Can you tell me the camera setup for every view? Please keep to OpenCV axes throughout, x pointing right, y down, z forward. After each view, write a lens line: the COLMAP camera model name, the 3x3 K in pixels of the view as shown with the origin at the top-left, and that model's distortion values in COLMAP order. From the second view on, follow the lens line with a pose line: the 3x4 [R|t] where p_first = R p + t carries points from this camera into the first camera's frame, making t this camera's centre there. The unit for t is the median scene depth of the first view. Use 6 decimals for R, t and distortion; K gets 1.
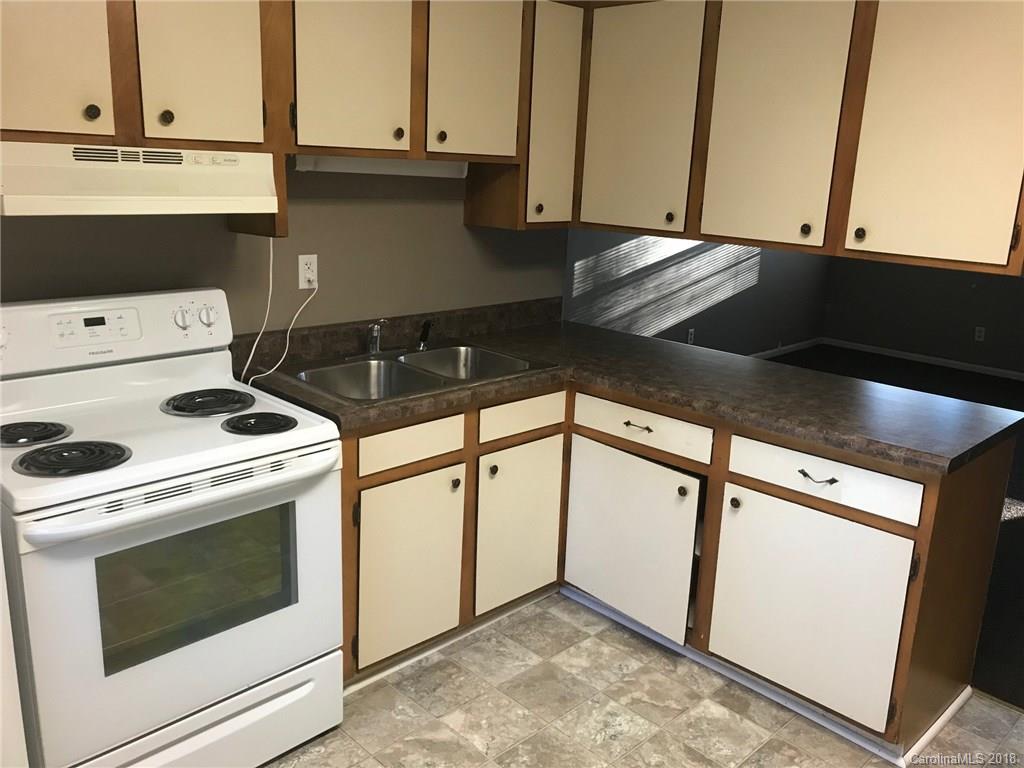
lens RADIAL K [[846.2, 0, 503.1], [0, 846.2, 382.9], [0, 0, 1]] dist [0.028829, -0.015278]
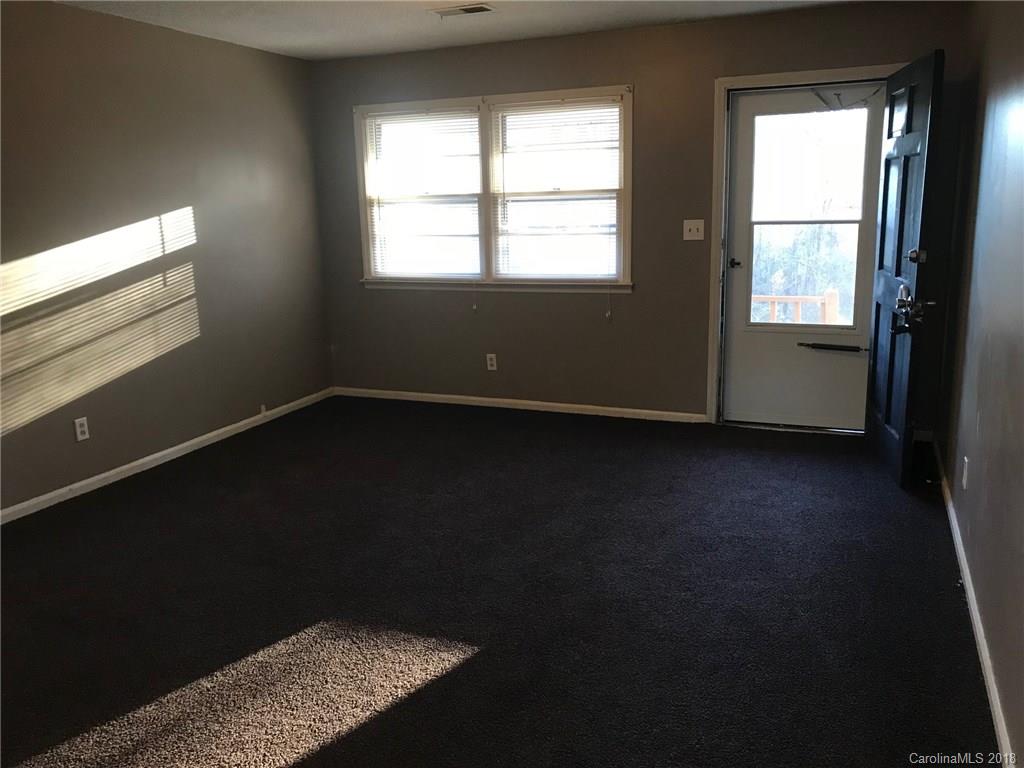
lens RADIAL K [[846.2, 0, 506.4], [0, 846.2, 379.1], [0, 0, 1]] dist [0.028829, -0.015278]
pose [[0.918532, -0.144815, 0.367870, 0.275548], [0.161564, 0.986749, -0.014968, -0.026996], [-0.360828, 0.073183, 0.929757, 0.227699]]
